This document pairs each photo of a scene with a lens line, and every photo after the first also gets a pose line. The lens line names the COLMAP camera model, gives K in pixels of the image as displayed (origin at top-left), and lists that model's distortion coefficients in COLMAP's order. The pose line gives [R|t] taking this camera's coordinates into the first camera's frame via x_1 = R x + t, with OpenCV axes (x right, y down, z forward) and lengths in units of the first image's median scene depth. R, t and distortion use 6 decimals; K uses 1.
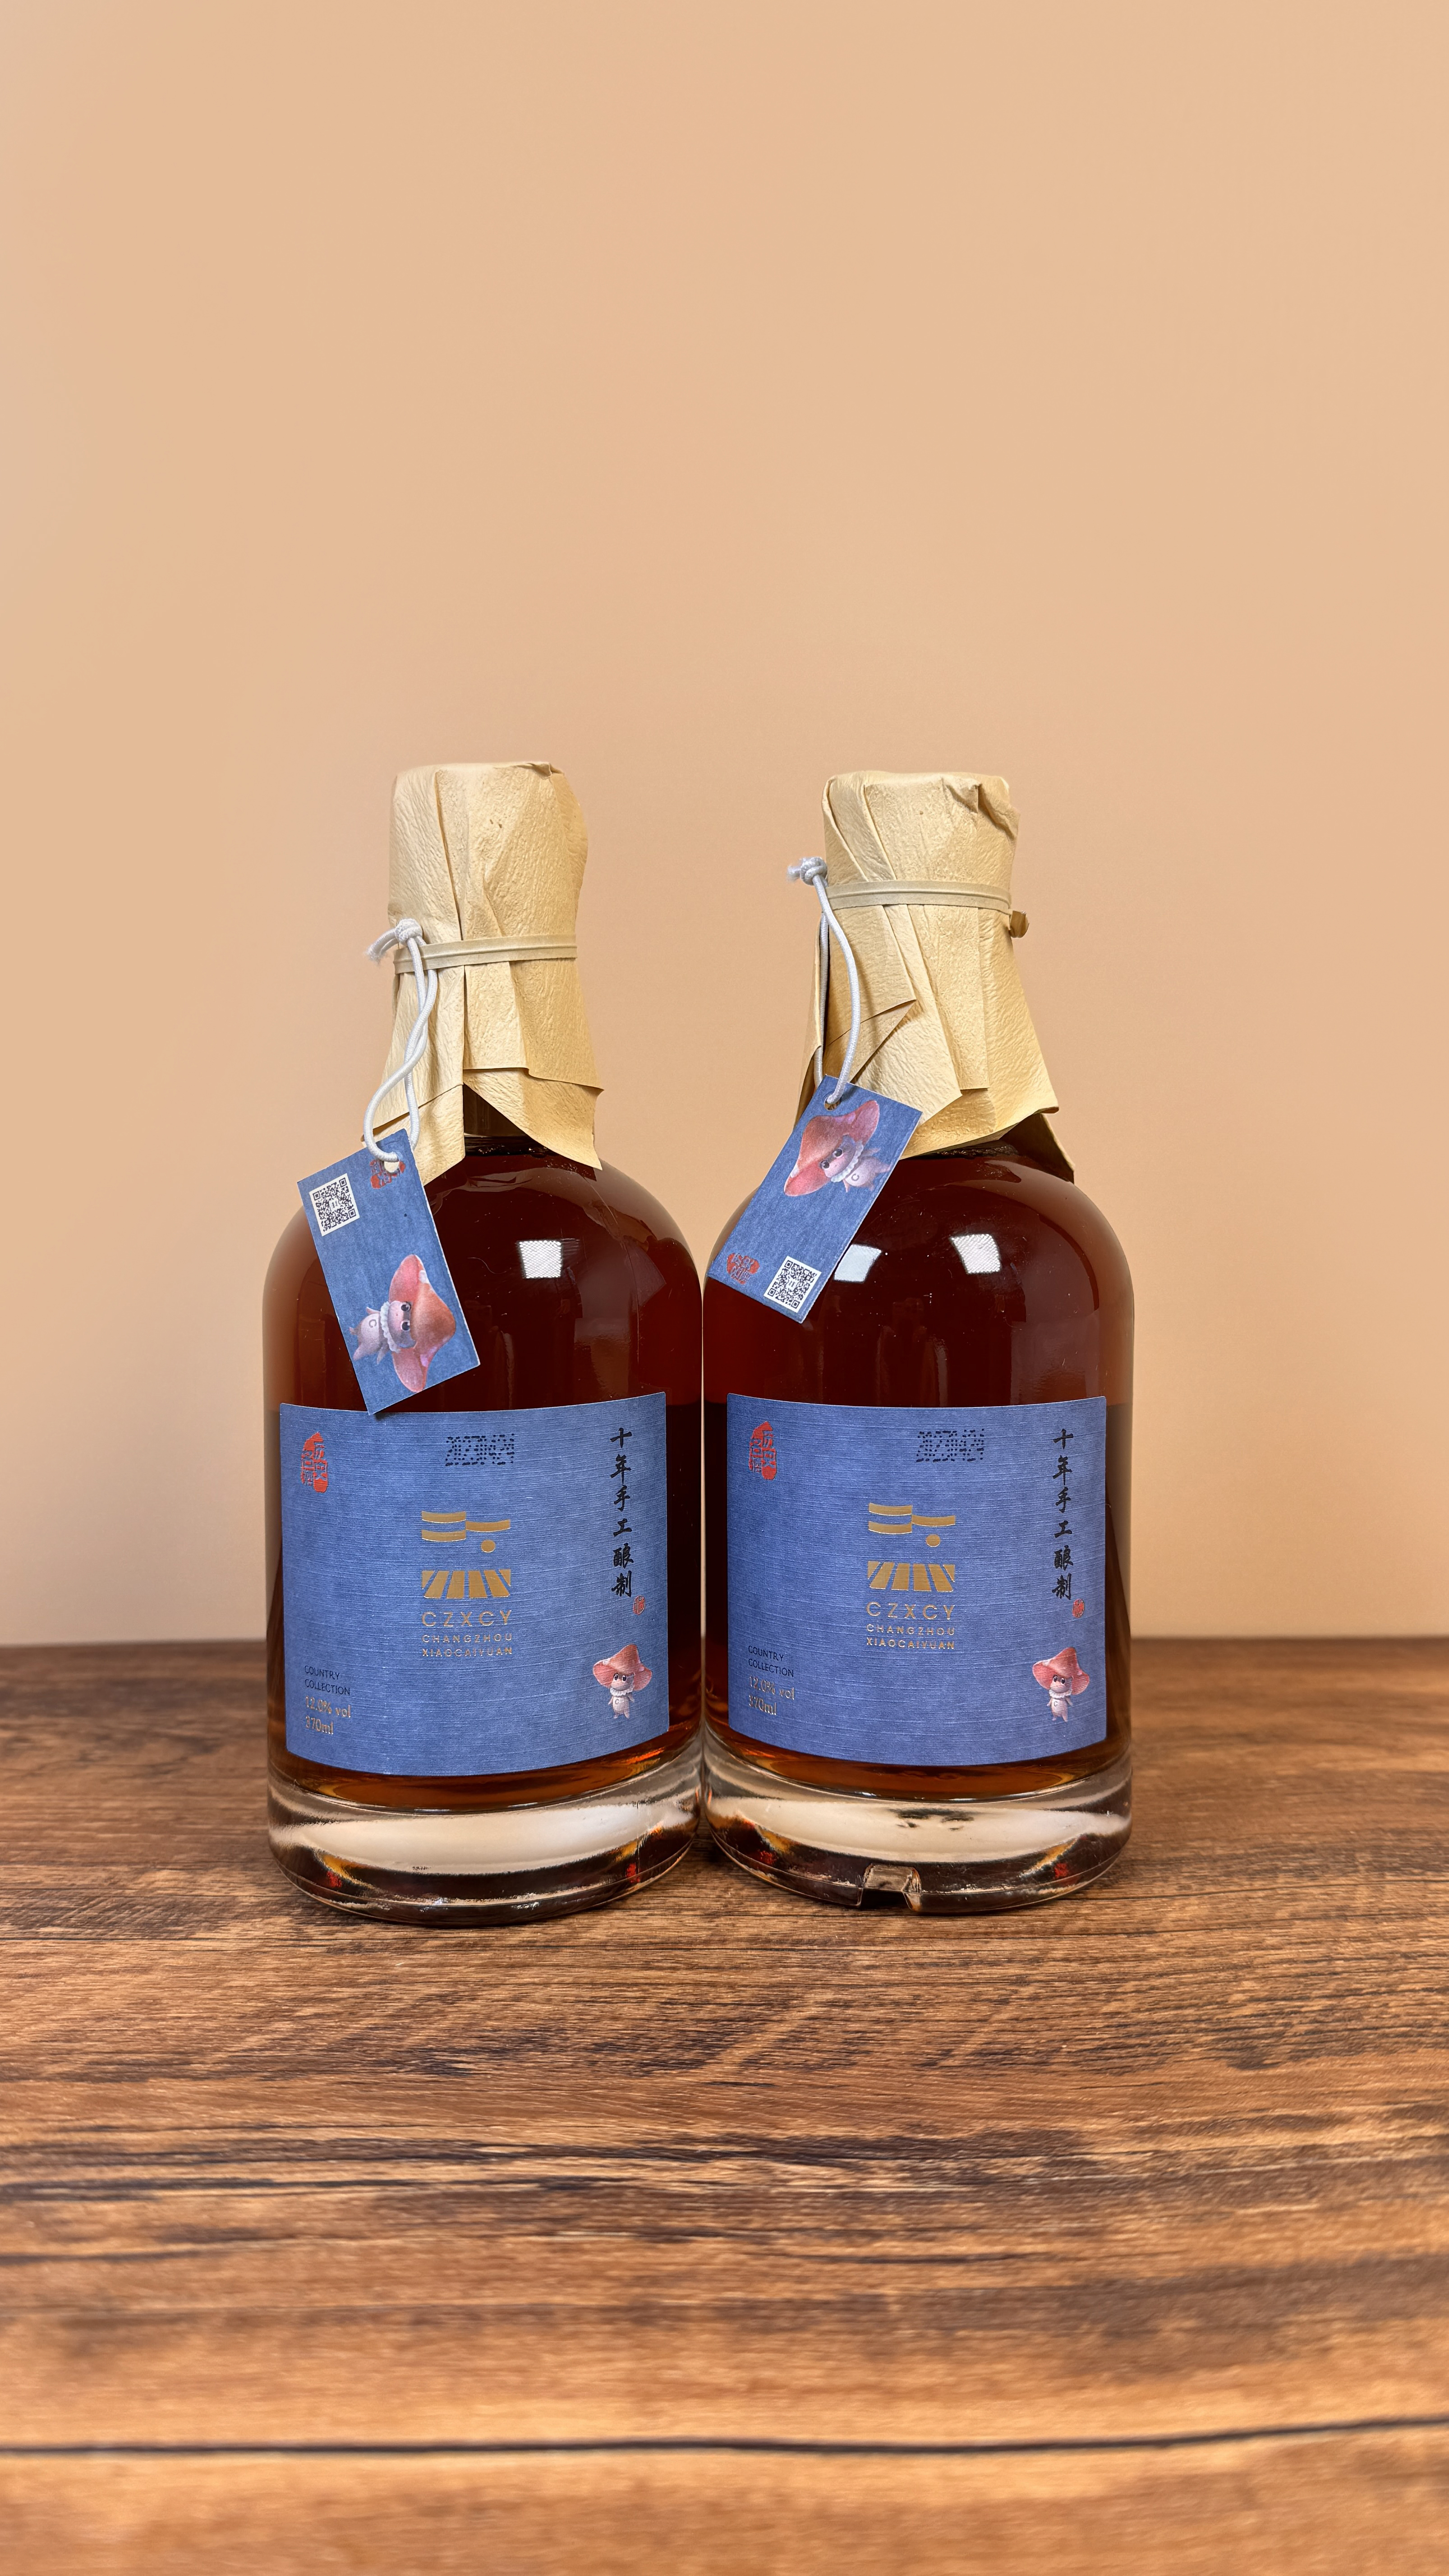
lens RADIAL K [[1876.6, 0, 724.5], [0, 1876.6, 1288.0], [0, 0, 1]] dist [0.071295, -0.090725]
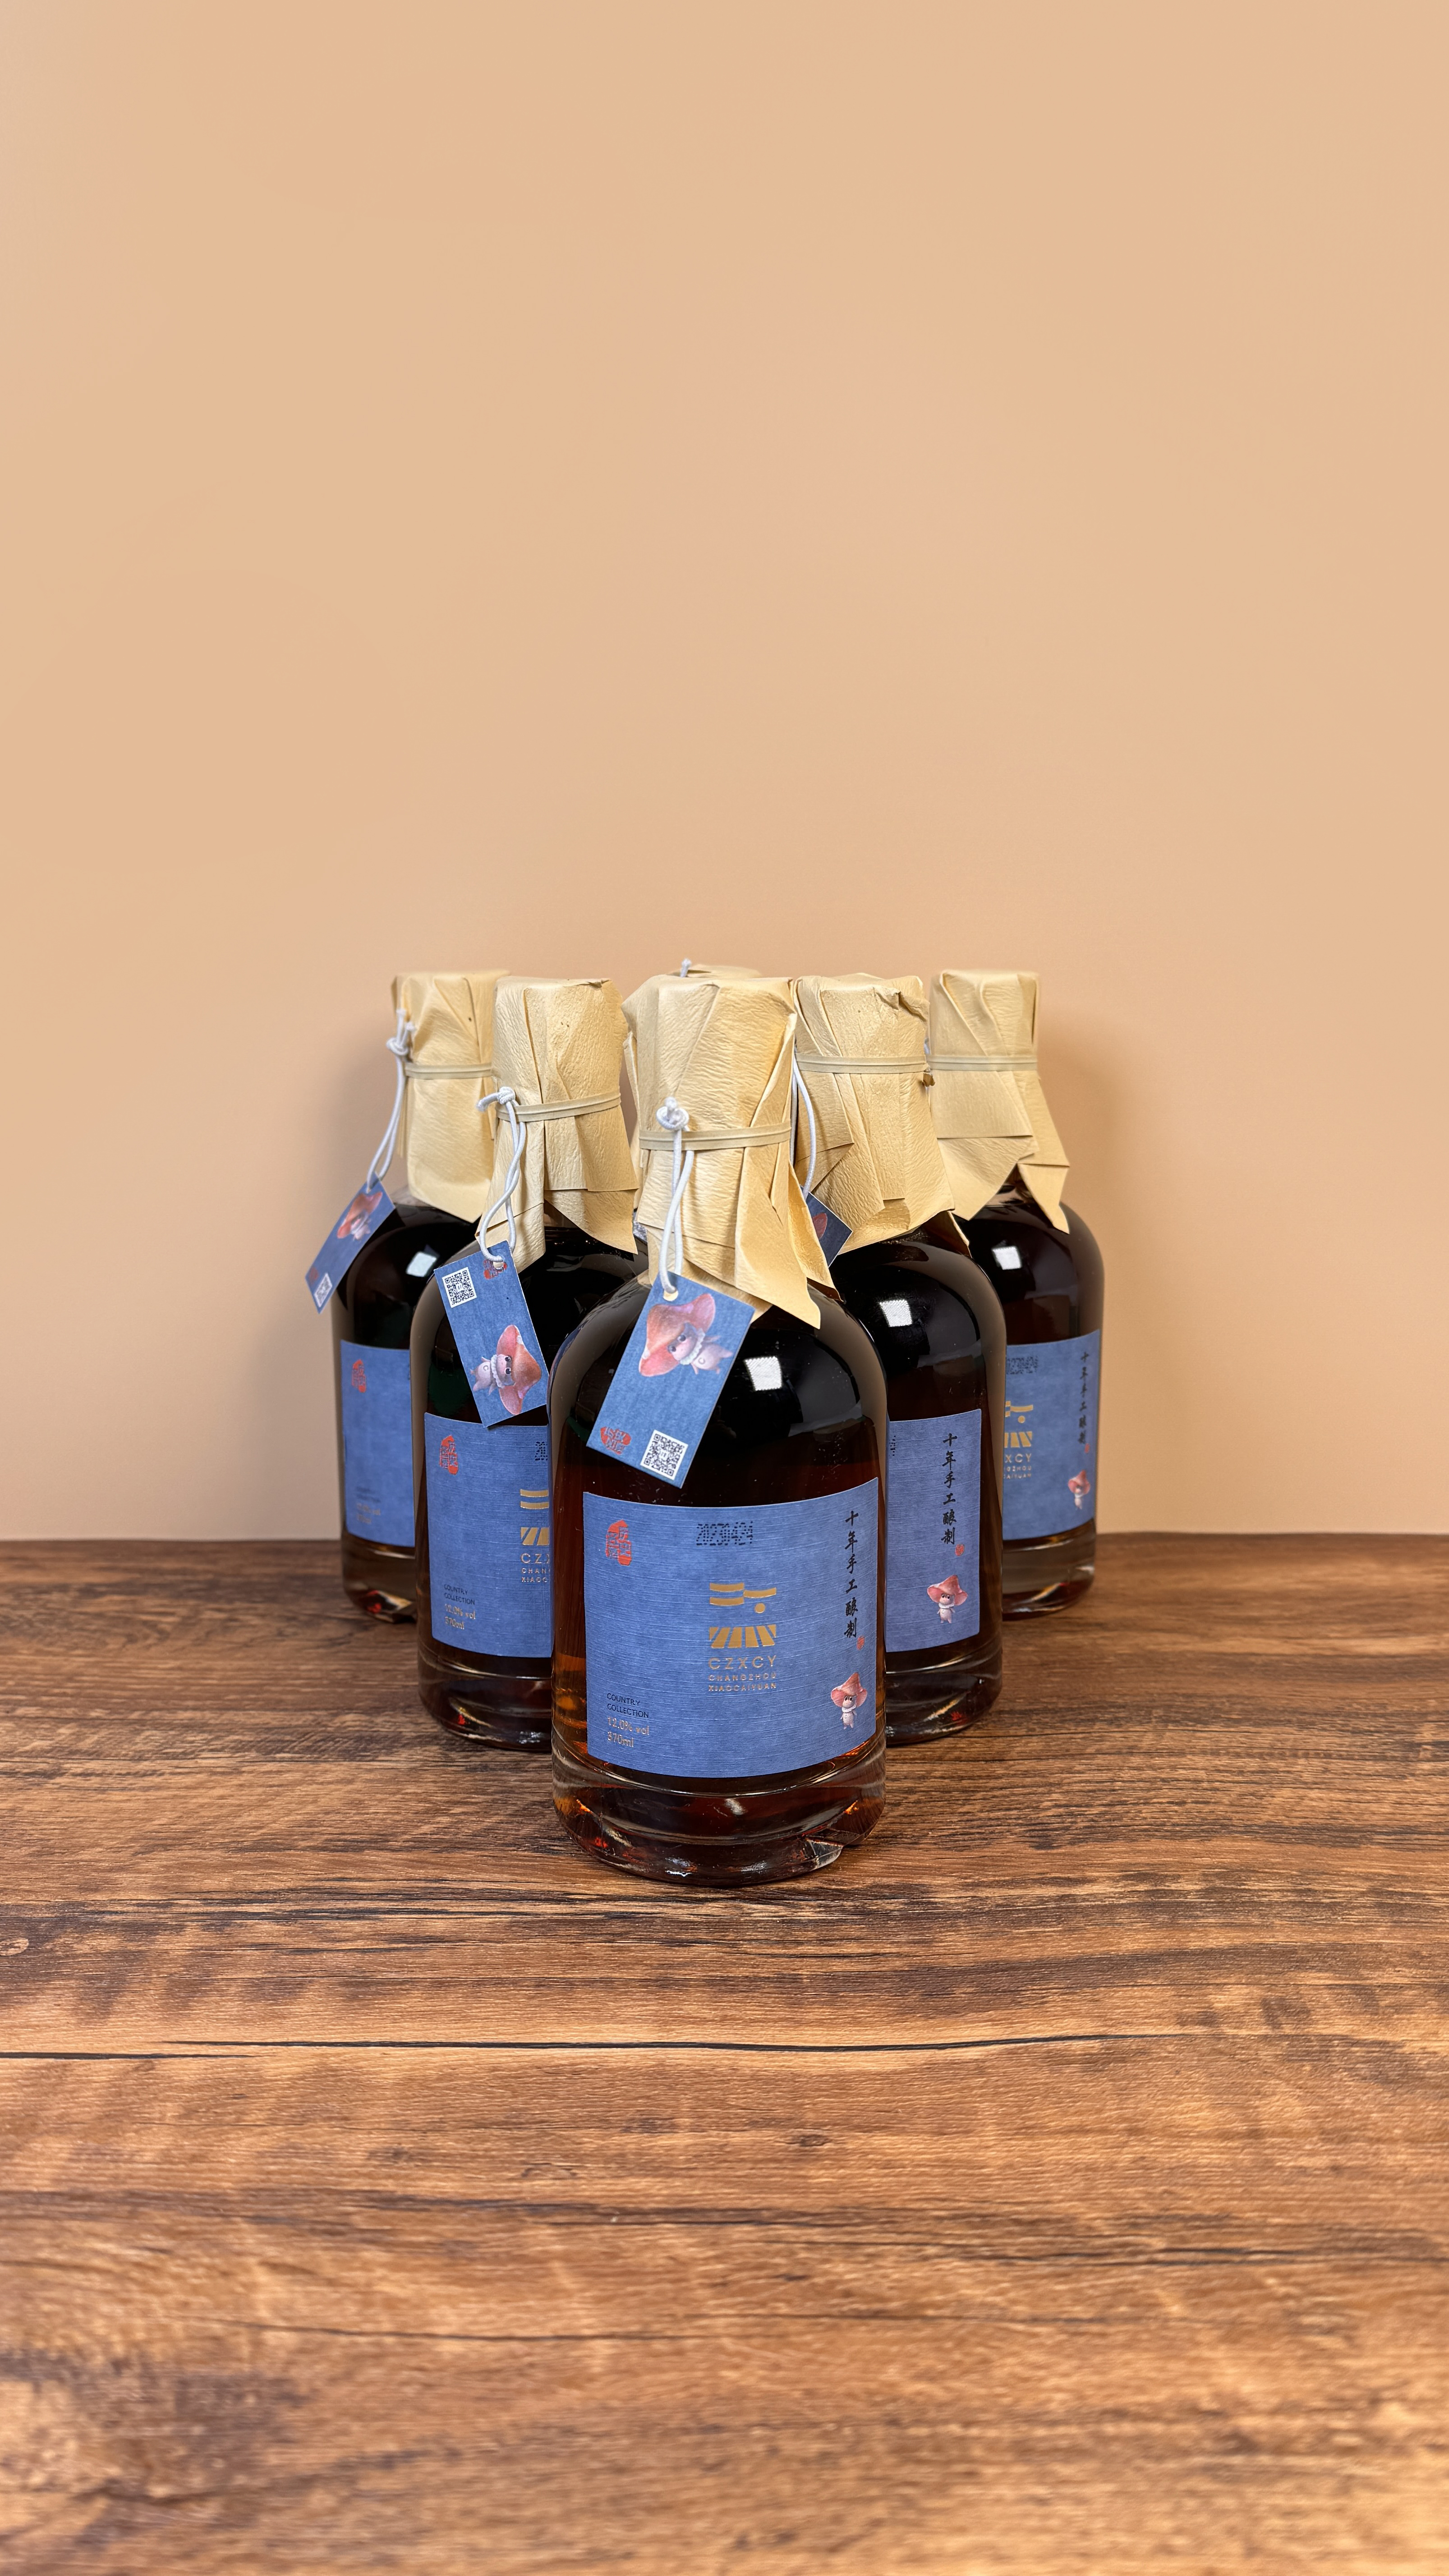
lens RADIAL K [[1903.1, 0, 736.0], [0, 1903.1, 1258.0], [0, 0, 1]] dist [-0.000174, -0.003033]
pose [[0.999806, 0.000811, -0.019683, 0.048976], [0.001048, 0.995543, 0.094300, -0.250915], [0.019672, -0.094302, 0.995349, -0.585719]]
